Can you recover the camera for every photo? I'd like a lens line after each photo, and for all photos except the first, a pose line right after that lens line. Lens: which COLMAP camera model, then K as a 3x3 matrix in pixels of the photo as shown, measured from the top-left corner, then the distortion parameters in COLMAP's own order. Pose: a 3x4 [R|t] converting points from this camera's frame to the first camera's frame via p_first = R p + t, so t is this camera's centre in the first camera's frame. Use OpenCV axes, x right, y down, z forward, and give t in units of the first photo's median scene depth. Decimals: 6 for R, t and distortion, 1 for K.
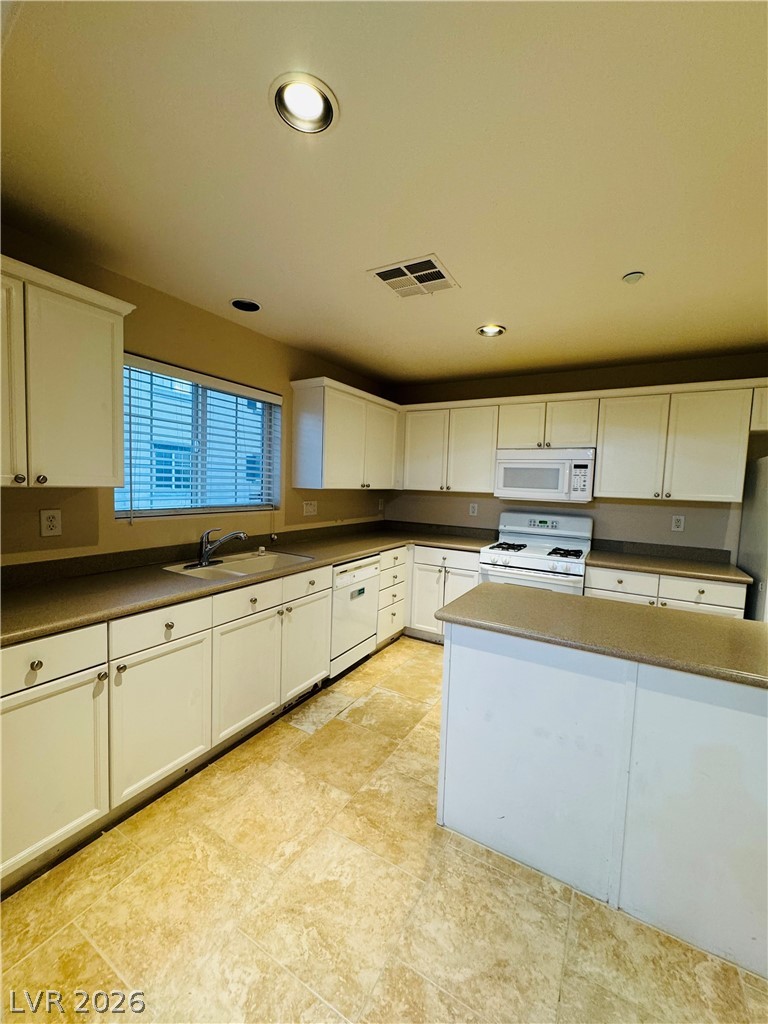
lens RADIAL K [[412.0, 0, 384.2], [0, 412.0, 511.5], [0, 0, 1]] dist [-0.001785, 0.000313]
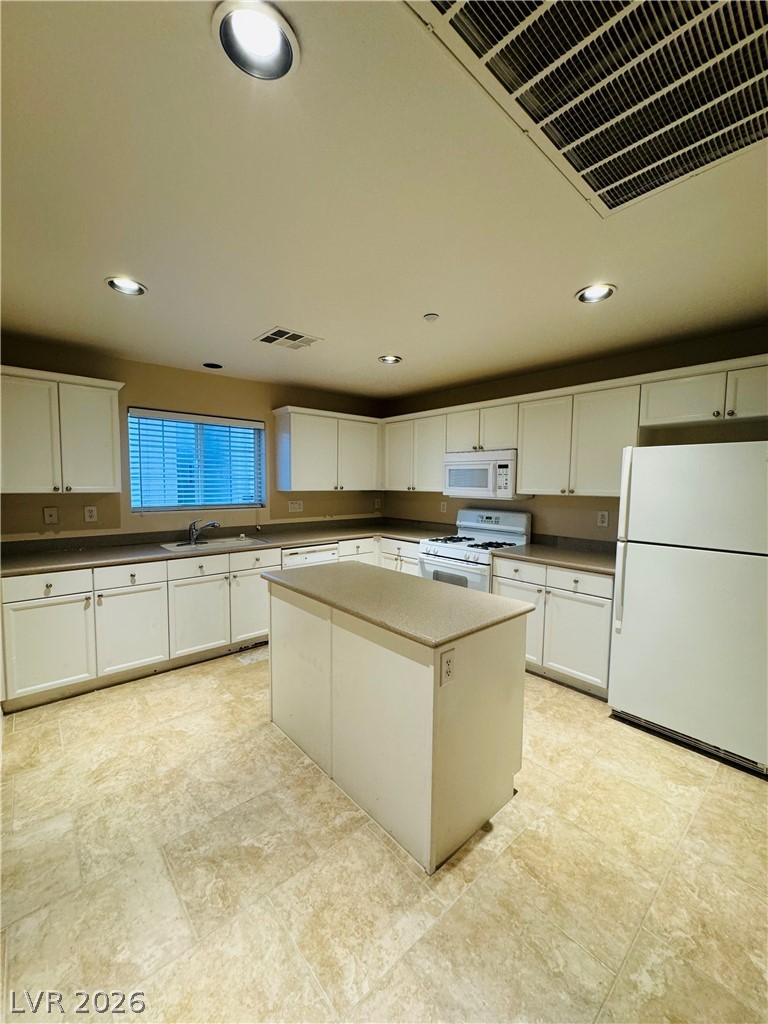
lens RADIAL K [[412.0, 0, 384.2], [0, 412.0, 511.3], [0, 0, 1]] dist [-0.001785, 0.000313]
pose [[0.948183, -0.002843, -0.317711, 0.699355], [0.001067, 0.999983, -0.005764, 0.021427], [0.317722, 0.005126, 0.948170, -0.183027]]
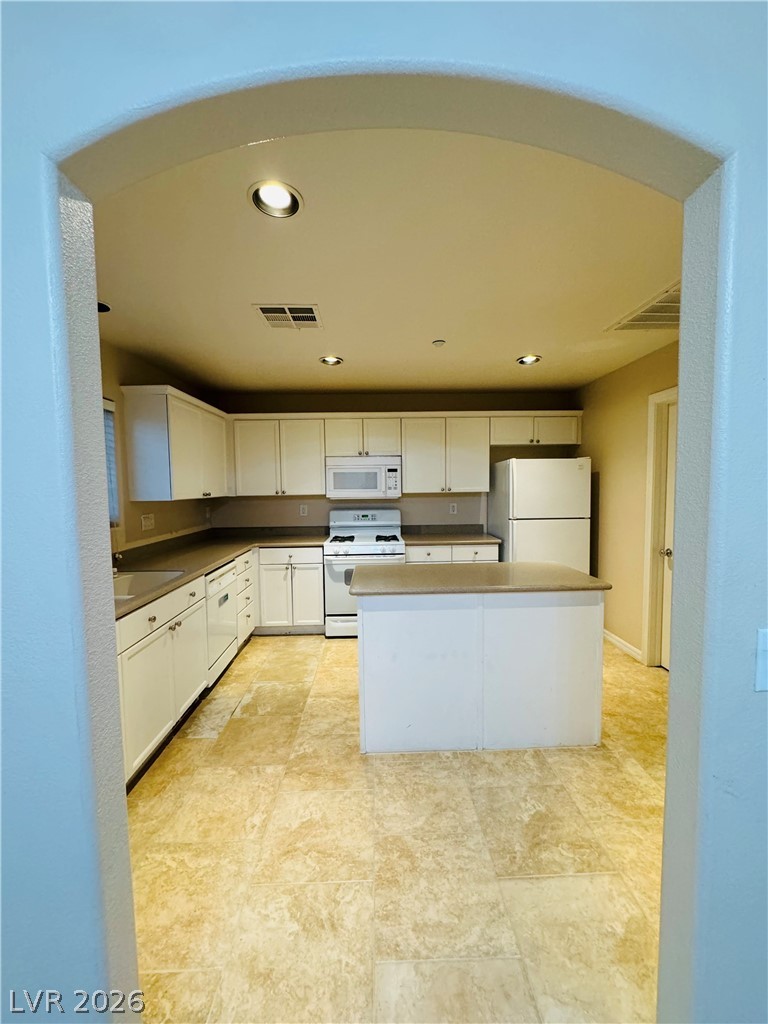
lens RADIAL K [[412.0, 0, 386.1], [0, 412.0, 511.2], [0, 0, 1]] dist [-0.001785, 0.000313]
pose [[0.847054, -0.077852, 0.525774, -0.302316], [0.078917, 0.996672, 0.020439, -0.012462], [-0.525615, 0.024180, 0.850379, -0.109841]]
